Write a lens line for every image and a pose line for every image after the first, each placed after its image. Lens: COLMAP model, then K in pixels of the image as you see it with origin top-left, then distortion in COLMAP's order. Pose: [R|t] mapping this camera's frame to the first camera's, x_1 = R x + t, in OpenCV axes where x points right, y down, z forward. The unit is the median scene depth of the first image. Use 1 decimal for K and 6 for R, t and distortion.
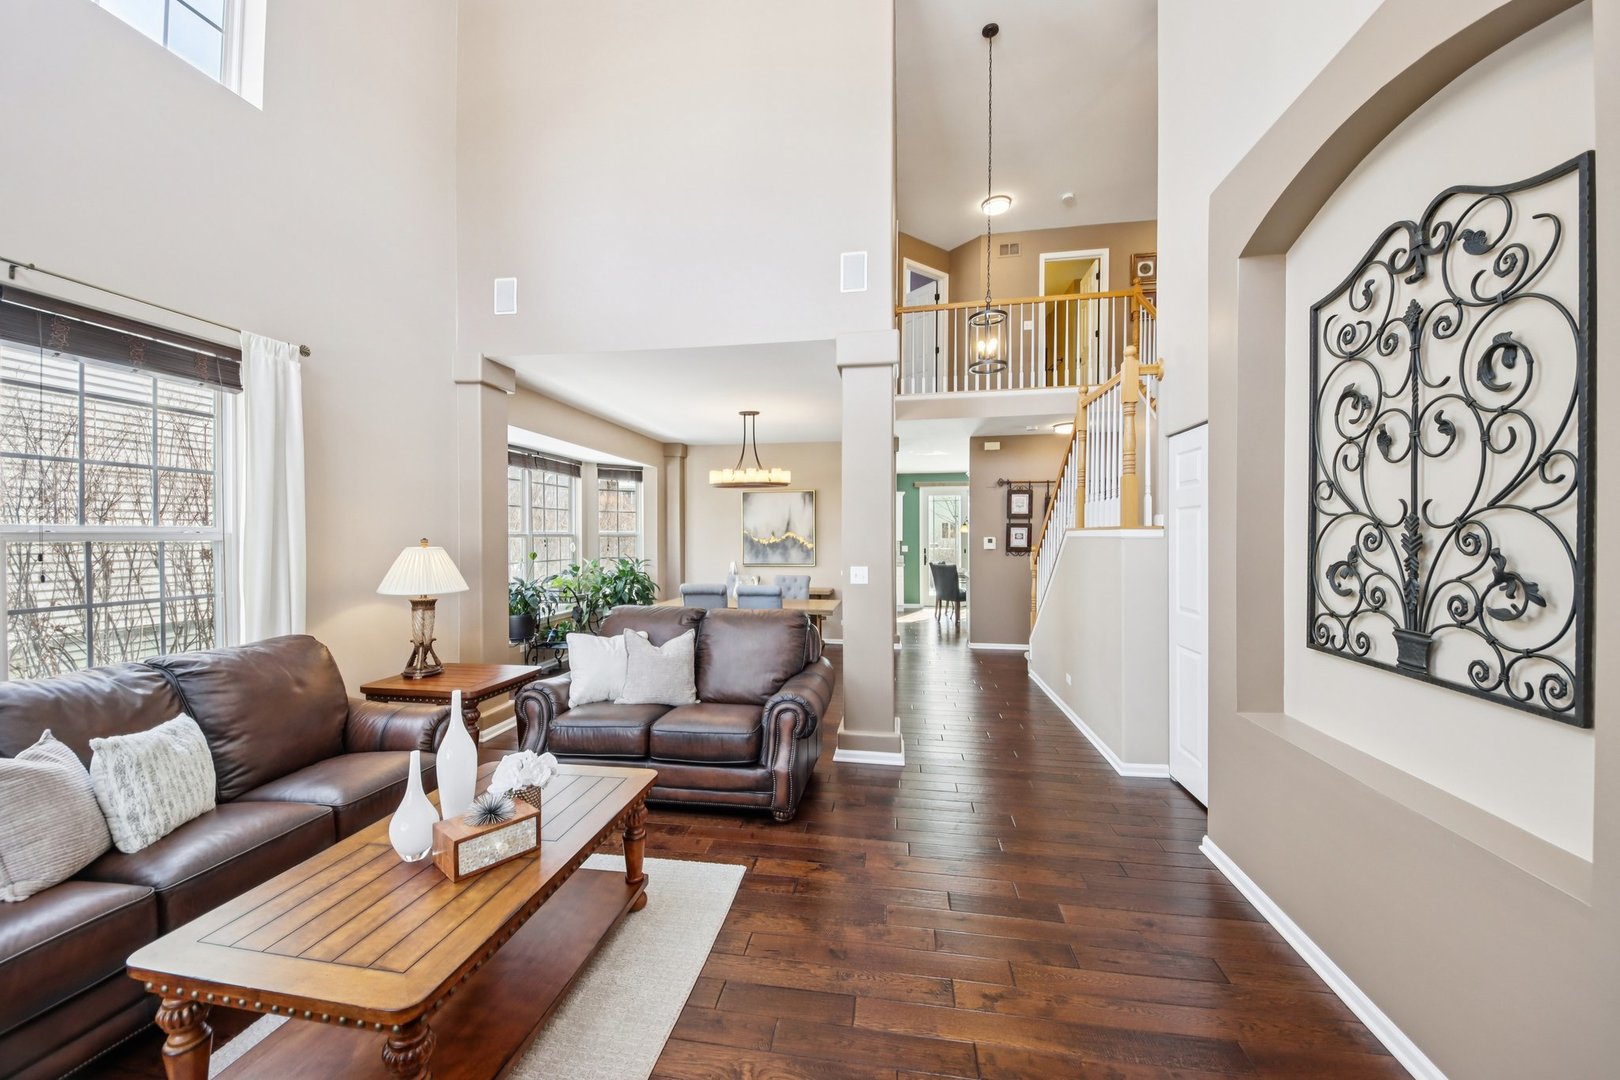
lens RADIAL K [[619.6, 0, 793.3], [0, 619.6, 532.2], [0, 0, 1]] dist [0.066910, -0.001318]
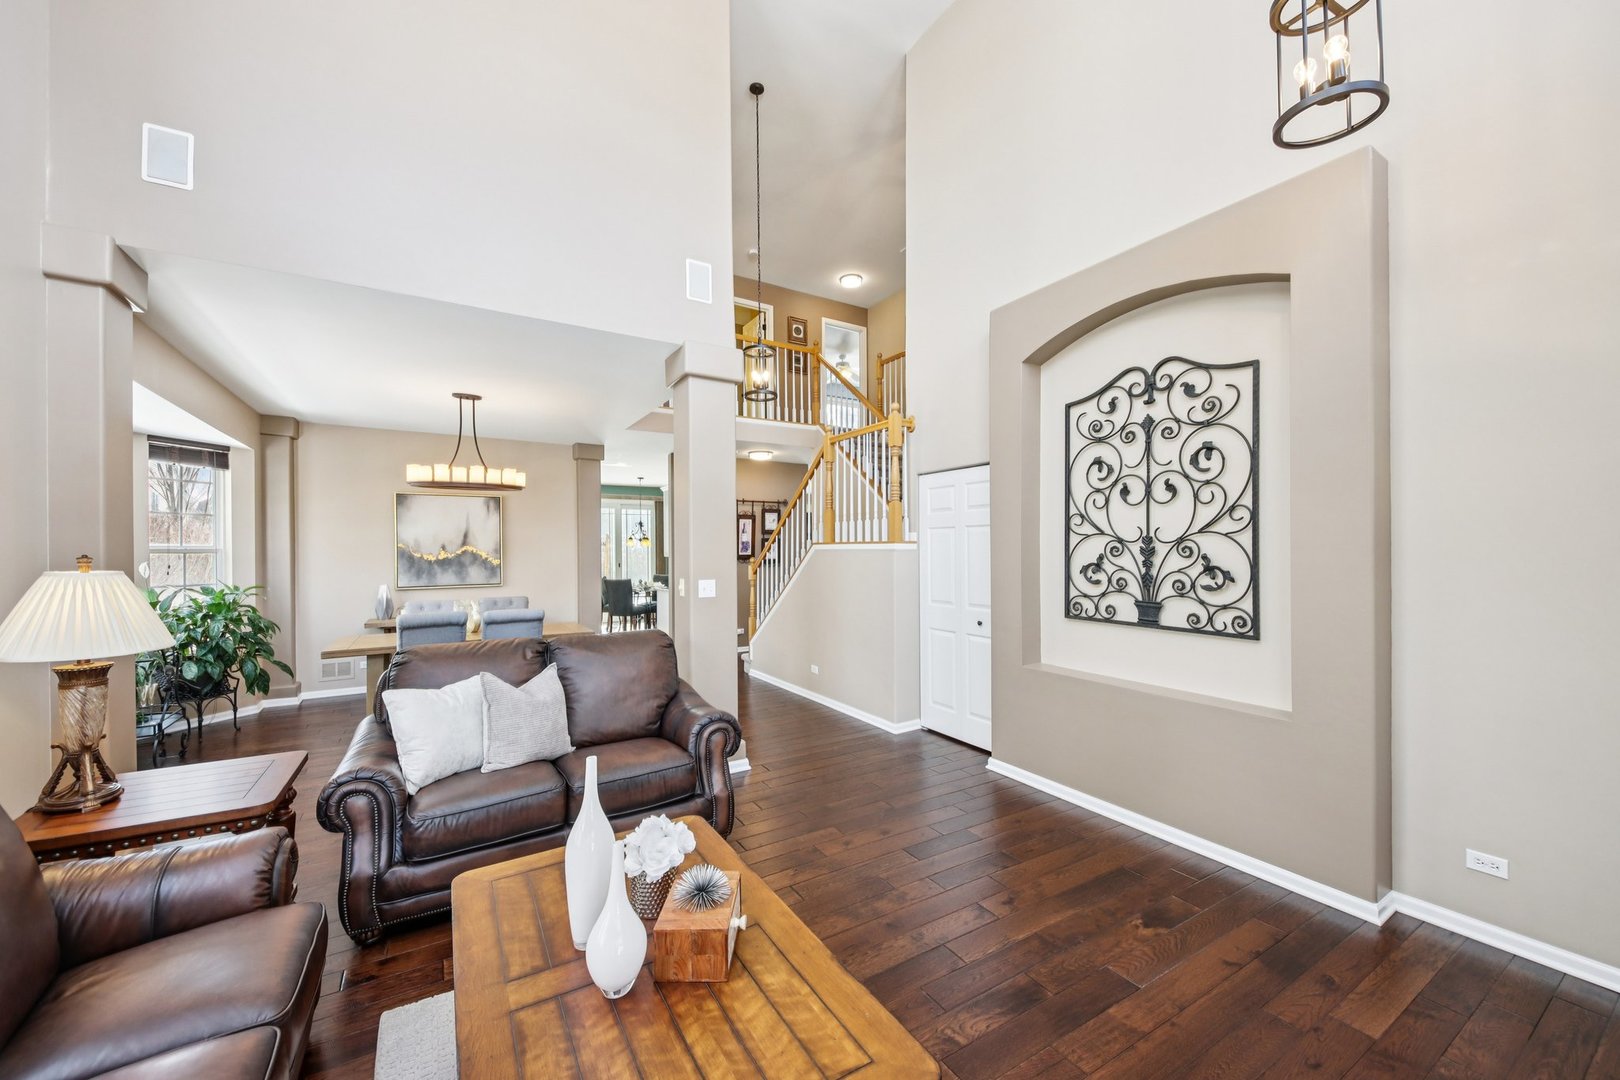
lens RADIAL K [[619.6, 0, 801.5], [0, 619.6, 551.1], [0, 0, 1]] dist [0.066910, -0.001318]
pose [[0.764044, -0.003451, 0.645155, -0.775151], [-0.000821, 0.999980, 0.006321, 0.004386], [-0.645164, -0.005359, 0.764026, 0.270654]]
